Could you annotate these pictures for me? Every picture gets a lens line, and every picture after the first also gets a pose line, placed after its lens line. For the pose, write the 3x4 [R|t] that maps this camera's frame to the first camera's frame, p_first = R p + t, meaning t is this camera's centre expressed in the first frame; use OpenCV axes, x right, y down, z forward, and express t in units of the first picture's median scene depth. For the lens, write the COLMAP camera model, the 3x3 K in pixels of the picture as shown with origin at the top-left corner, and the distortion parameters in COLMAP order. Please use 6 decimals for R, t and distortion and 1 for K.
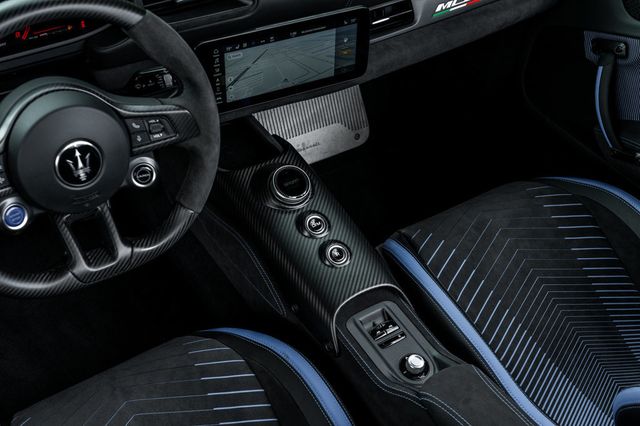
lens RADIAL K [[857.5, 0, 320.0], [0, 857.5, 213.0], [0, 0, 1]] dist [0.009168, 0.012336]
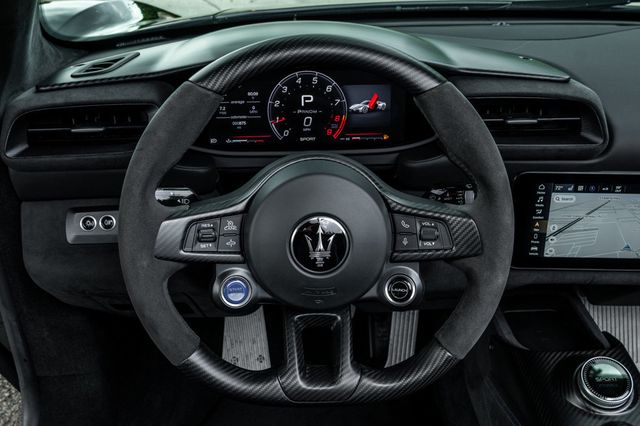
lens RADIAL K [[751.0, 0, 321.2], [0, 751.0, 241.2], [0, 0, 1]] dist [-0.012517, -0.006399]
pose [[0.863955, 0.176859, -0.471489, 0.042668], [-0.299843, 0.932897, -0.199495, 0.064122], [0.404568, 0.313727, 0.859011, 0.315948]]
